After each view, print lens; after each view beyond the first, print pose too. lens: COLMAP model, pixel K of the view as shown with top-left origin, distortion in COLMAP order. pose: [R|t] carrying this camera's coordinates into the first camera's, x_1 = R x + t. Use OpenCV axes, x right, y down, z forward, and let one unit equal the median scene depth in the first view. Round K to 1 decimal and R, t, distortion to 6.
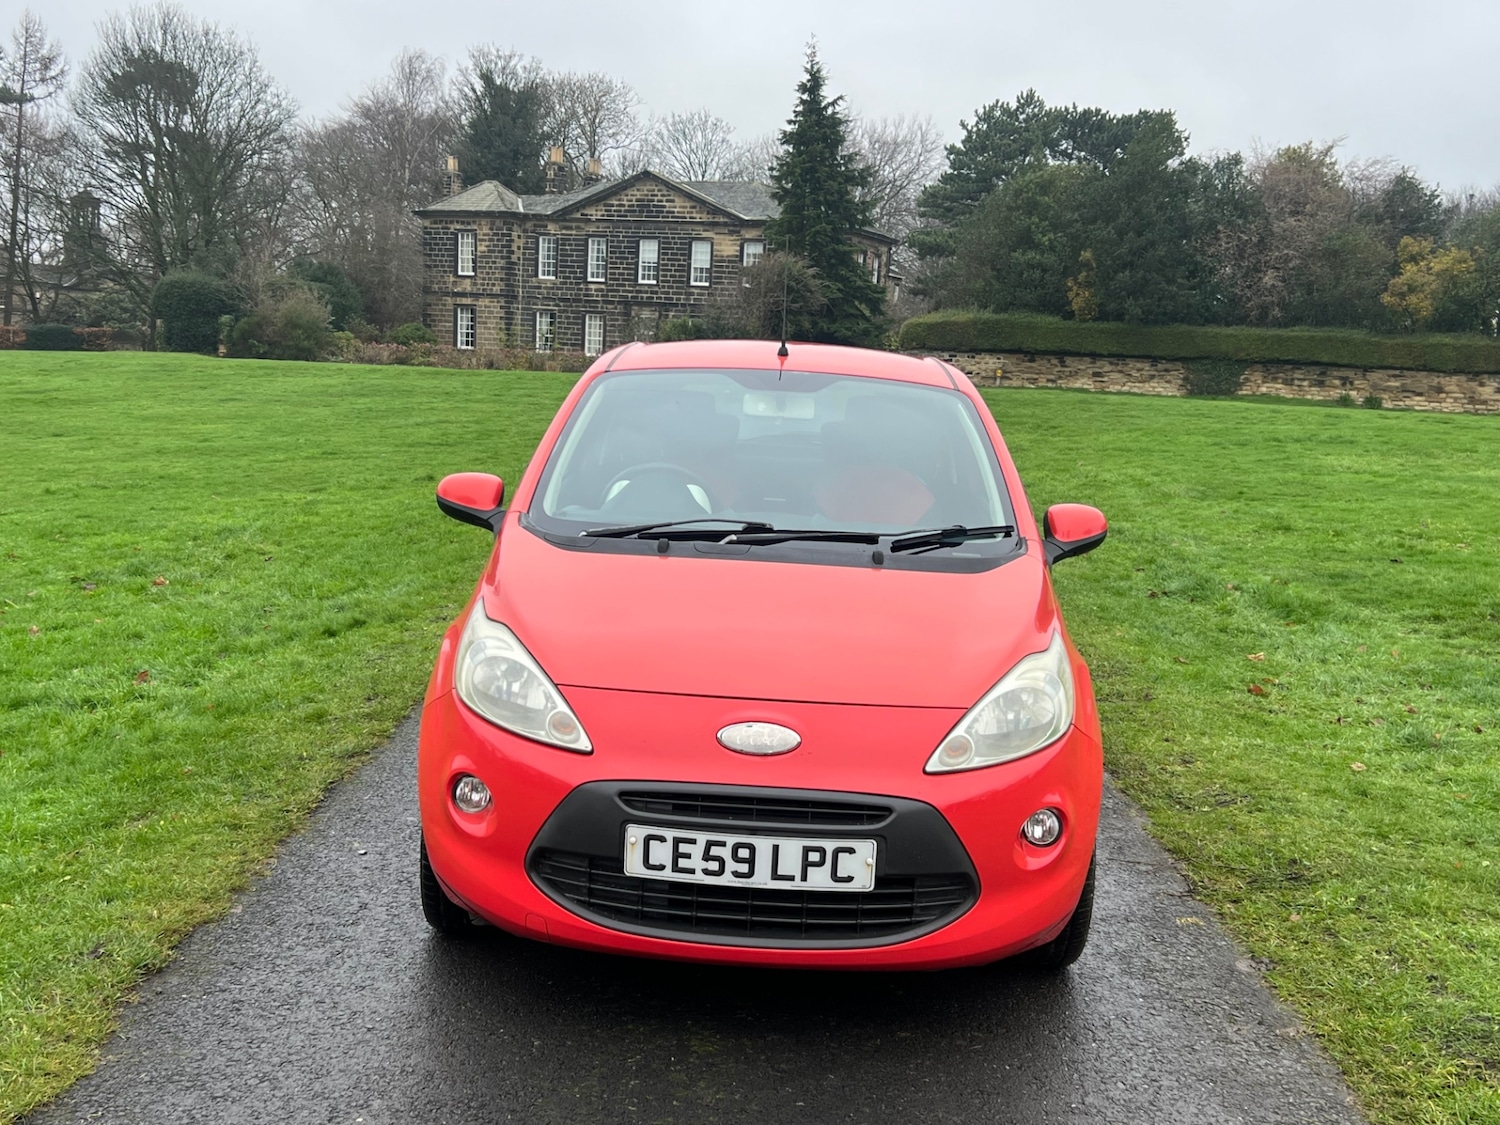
lens RADIAL K [[1741.1, 0, 750.0], [0, 1741.1, 562.5], [0, 0, 1]] dist [0.095885, -0.269805]
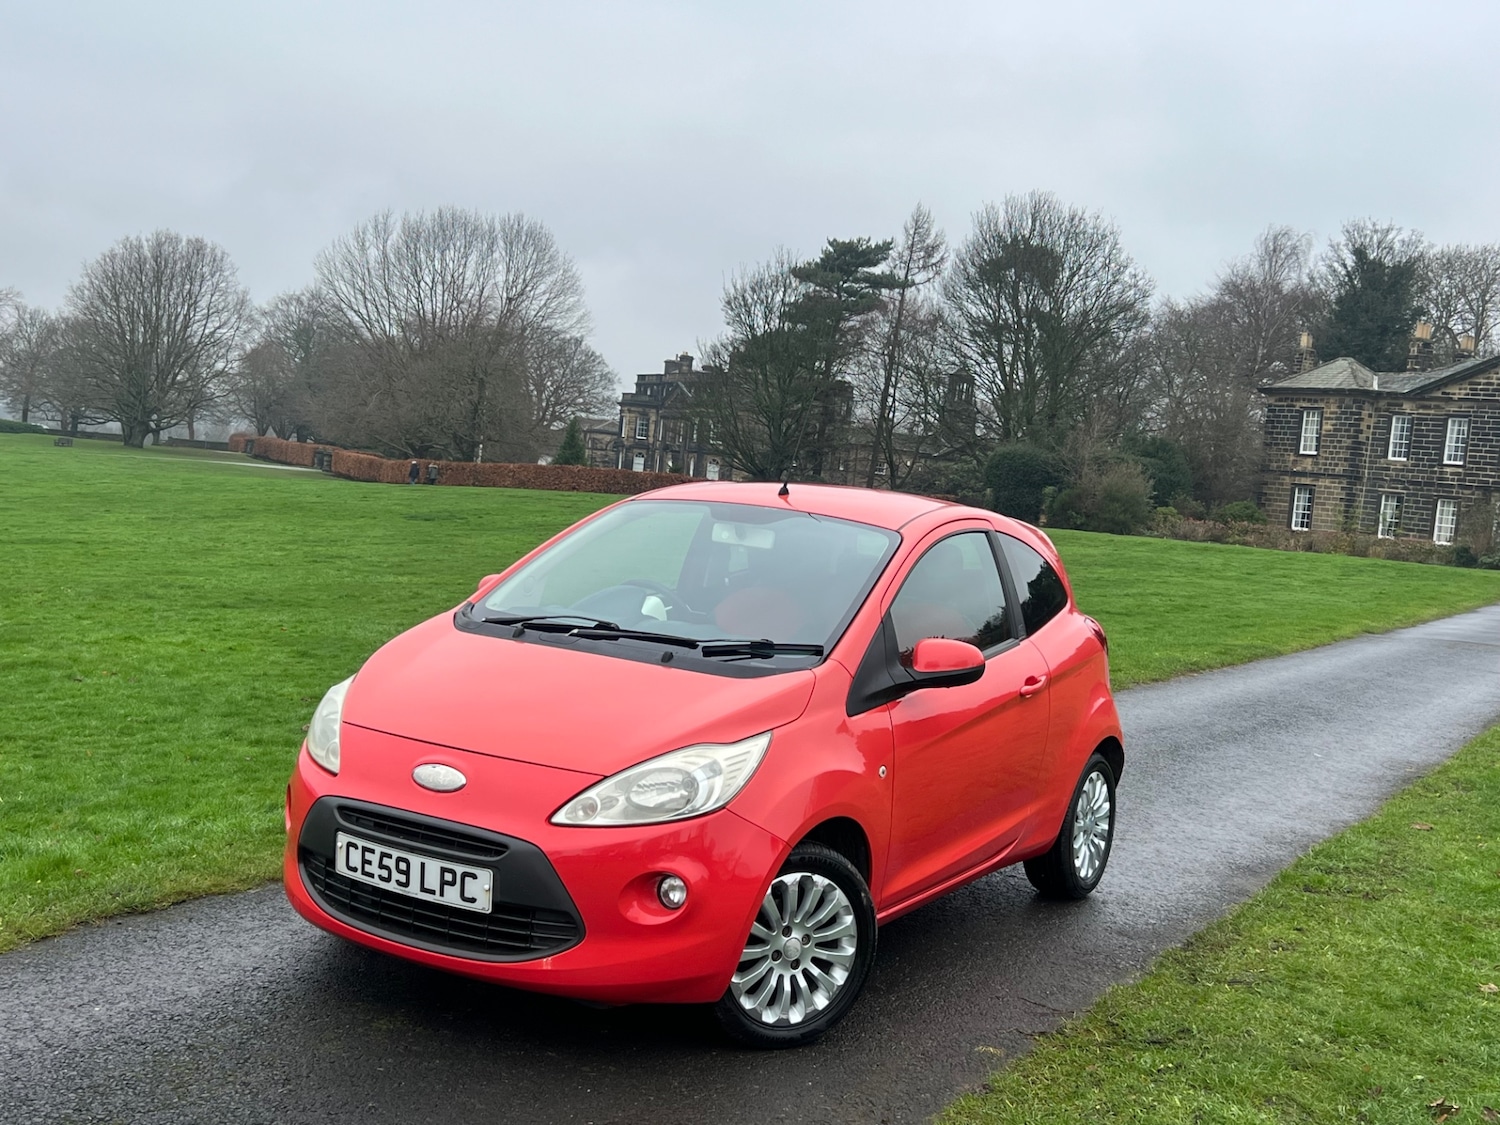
lens RADIAL K [[1769.5, 0, 740.1], [0, 1769.5, 587.5], [0, 0, 1]] dist [0.203126, -0.689430]
pose [[0.876358, 0.065733, -0.477153, 0.650927], [-0.107286, 0.992396, -0.060334, 0.016669], [0.469559, 0.104066, 0.876747, -0.019677]]
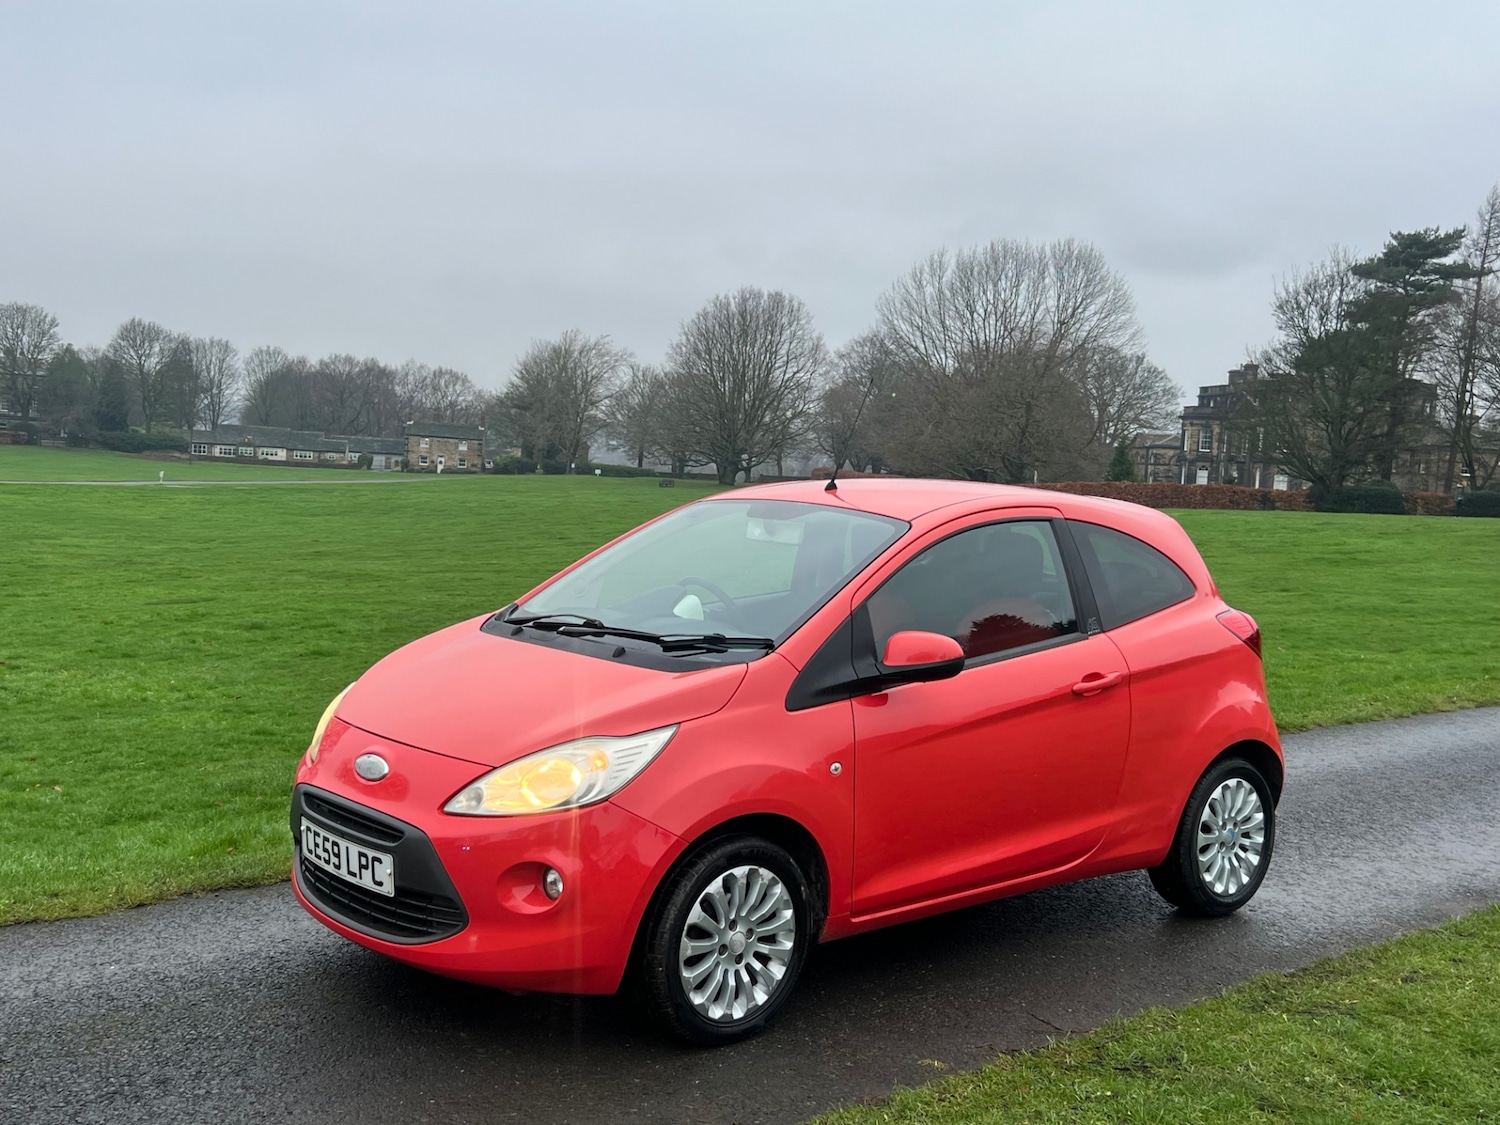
lens RADIAL K [[1701.9, 0, 711.9], [0, 1701.9, 593.6], [0, 0, 1]] dist [0.152606, -0.380540]
pose [[0.661097, 0.044448, -0.748982, 0.934519], [-0.101926, 0.994310, -0.030959, -0.012359], [0.743345, 0.096808, 0.661866, 0.269339]]
